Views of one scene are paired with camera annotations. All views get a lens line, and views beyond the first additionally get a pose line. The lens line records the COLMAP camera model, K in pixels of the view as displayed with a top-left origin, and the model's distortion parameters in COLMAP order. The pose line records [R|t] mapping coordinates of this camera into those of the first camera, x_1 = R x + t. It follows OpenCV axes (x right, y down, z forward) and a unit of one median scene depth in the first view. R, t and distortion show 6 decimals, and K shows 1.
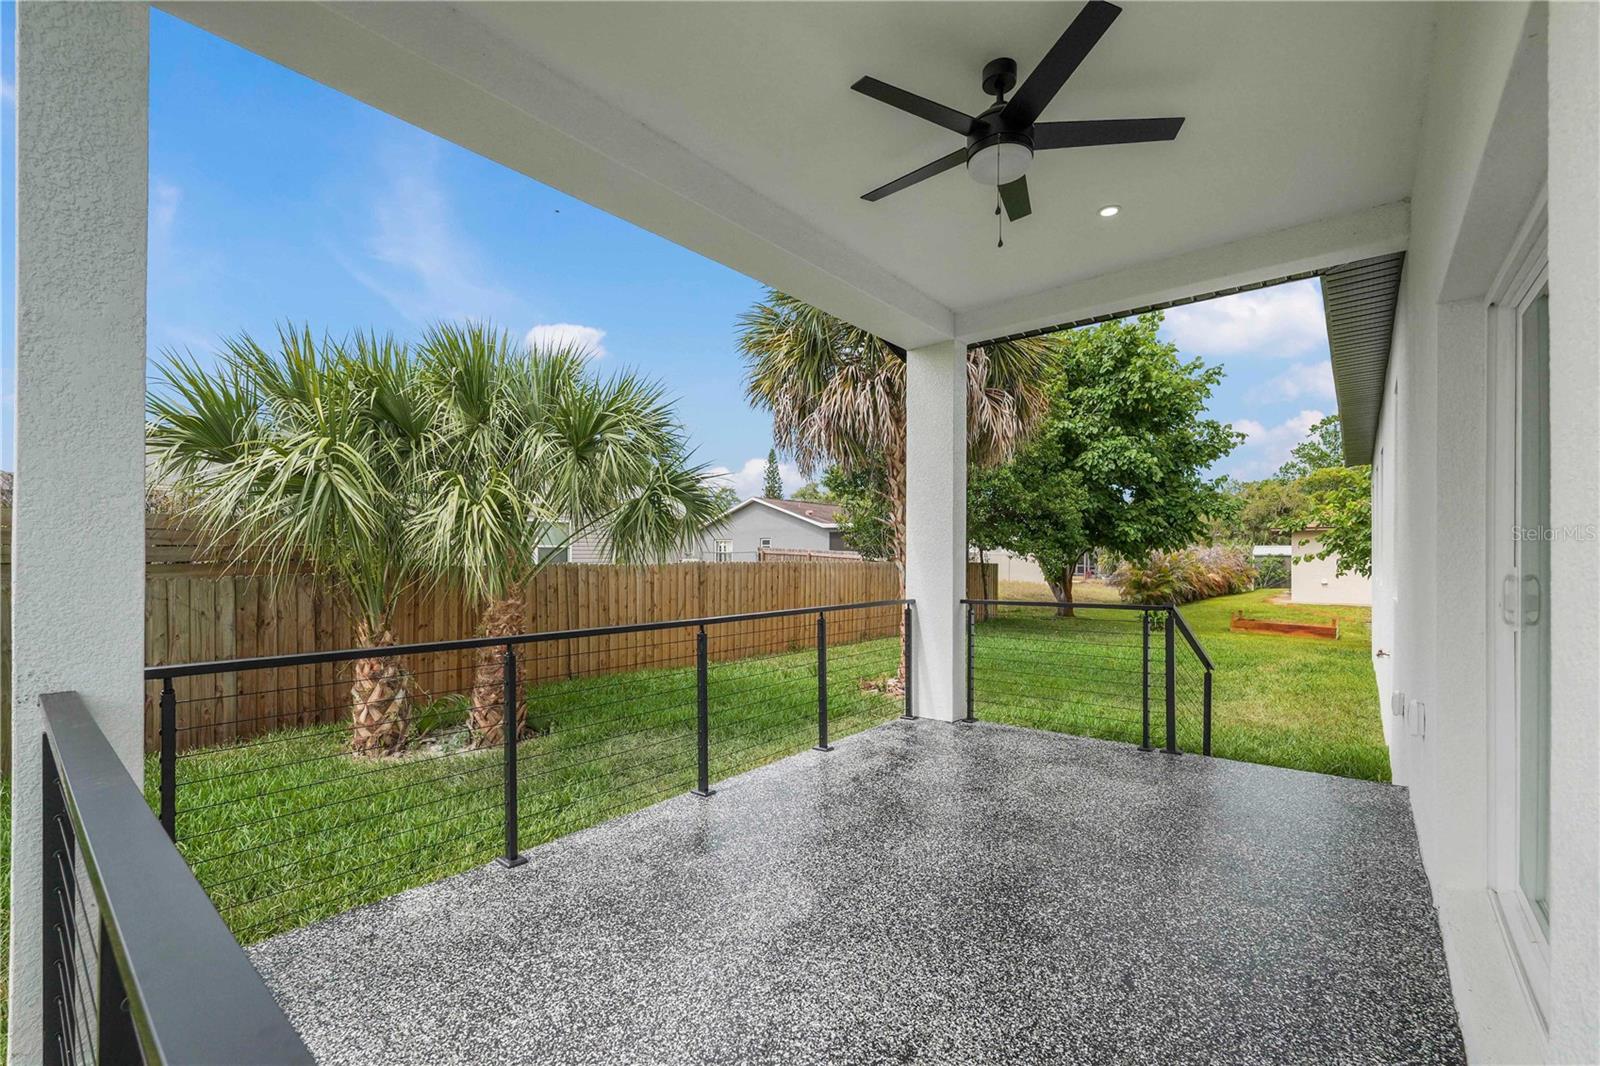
lens RADIAL K [[675.1, 0, 807.0], [0, 675.1, 563.9], [0, 0, 1]] dist [-0.003561, 0.001077]
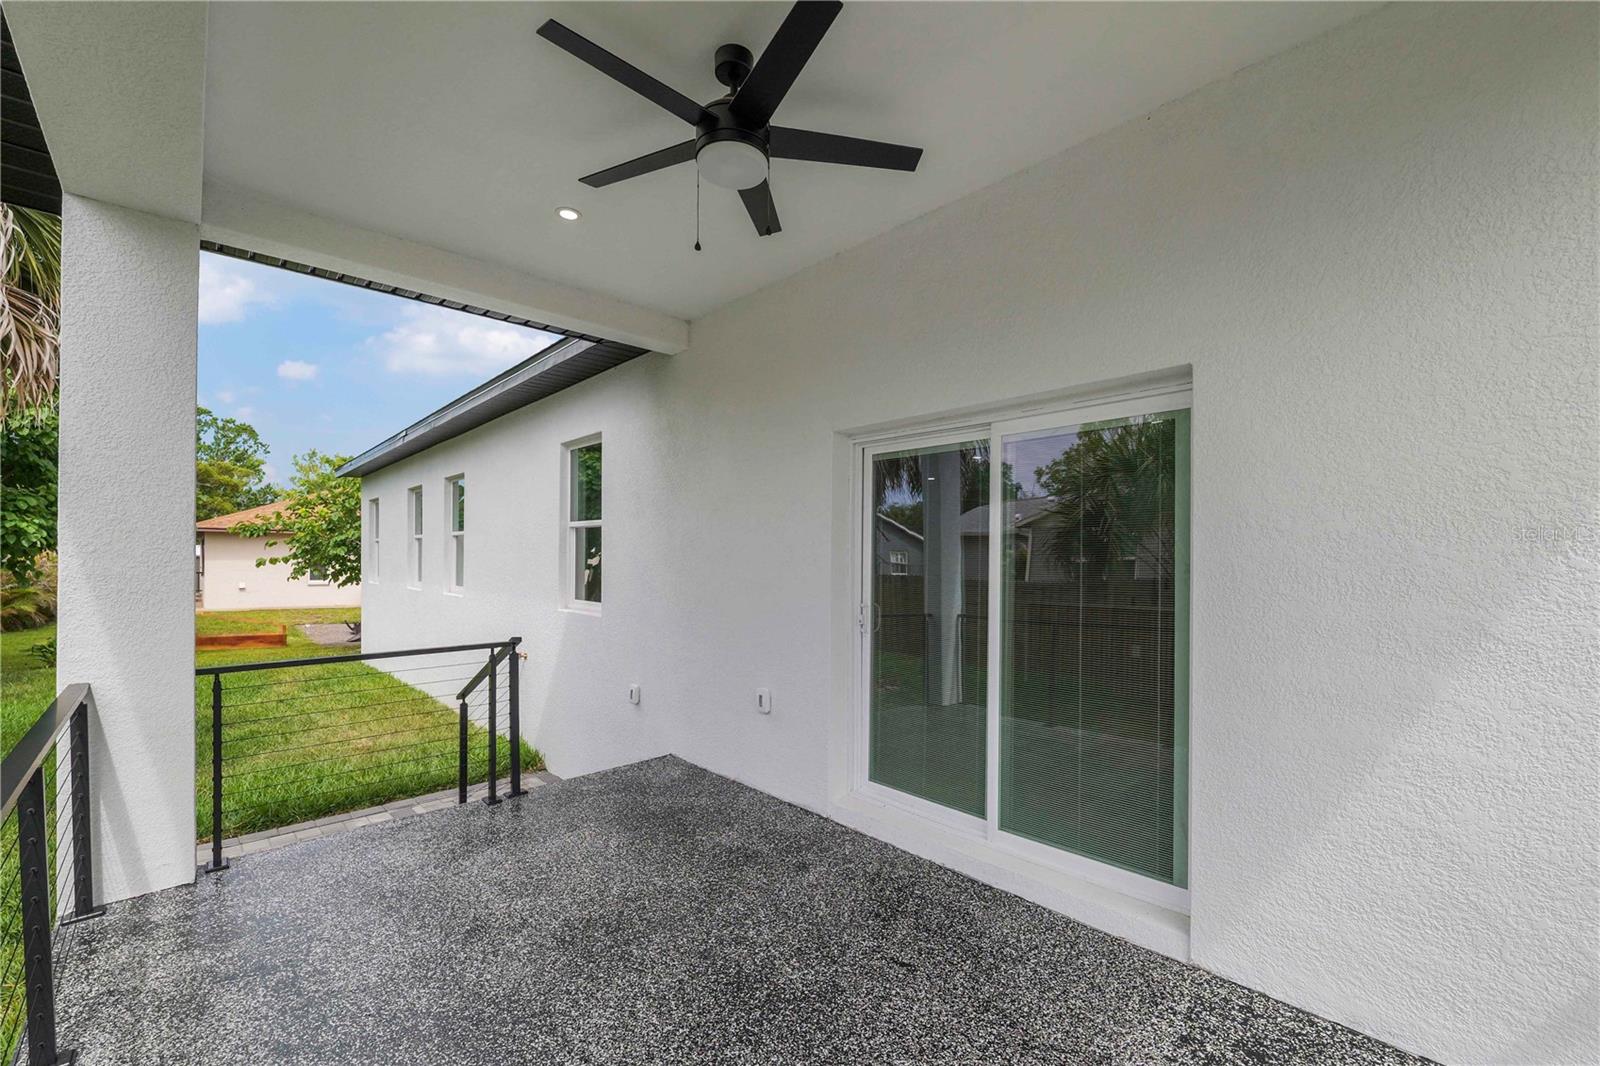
lens RADIAL K [[675.1, 0, 807.0], [0, 675.1, 563.9], [0, 0, 1]] dist [-0.003561, 0.001077]
pose [[0.119143, -0.012771, 0.992795, -0.374284], [0.000409, 0.999918, 0.012813, -0.059797], [-0.992877, -0.001121, 0.119139, 0.517038]]
